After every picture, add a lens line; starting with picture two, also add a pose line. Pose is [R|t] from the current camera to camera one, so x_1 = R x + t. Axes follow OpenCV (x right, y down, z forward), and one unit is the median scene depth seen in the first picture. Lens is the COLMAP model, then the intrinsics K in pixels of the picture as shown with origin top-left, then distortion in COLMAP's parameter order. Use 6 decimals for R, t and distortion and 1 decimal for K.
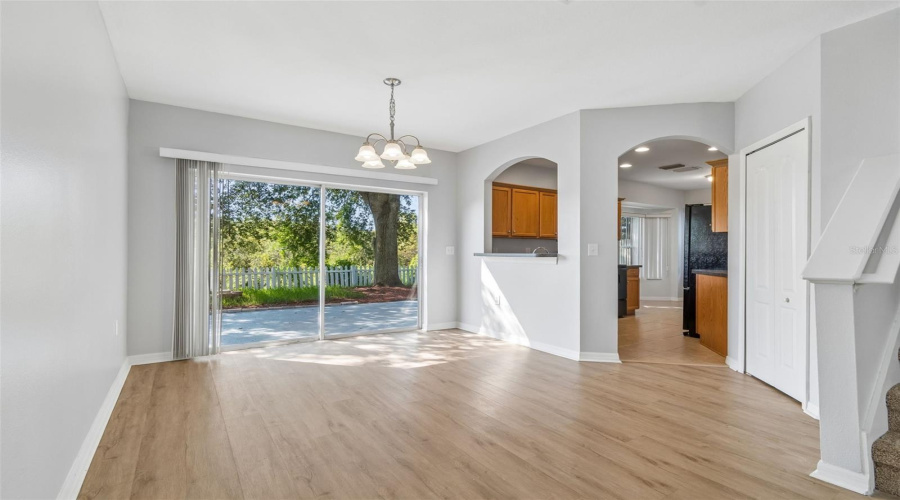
lens RADIAL K [[402.0, 0, 455.4], [0, 402.0, 251.2], [0, 0, 1]] dist [0.001050, -0.001351]
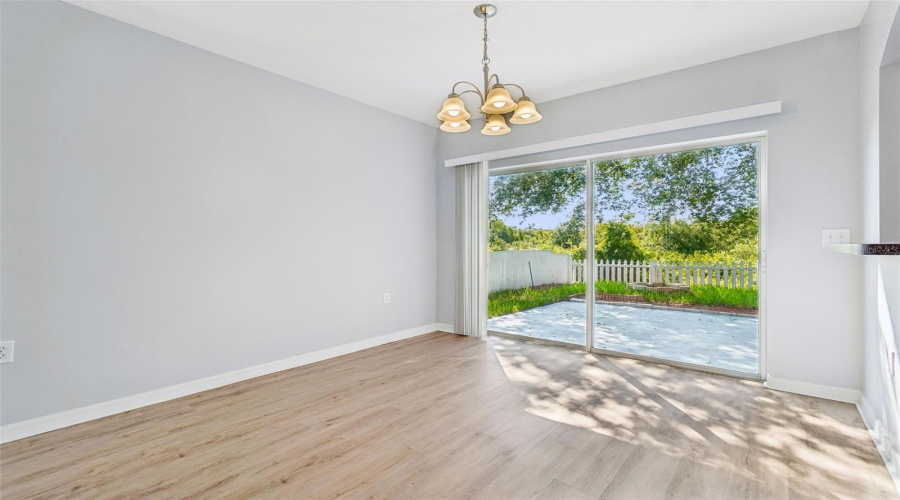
lens RADIAL K [[402.0, 0, 452.9], [0, 402.0, 244.6], [0, 0, 1]] dist [0.001050, -0.001351]
pose [[0.310568, -0.003976, -0.950543, 0.655378], [0.009205, 0.999957, -0.001176, 0.006766], [0.950507, -0.008385, 0.310591, 0.900471]]
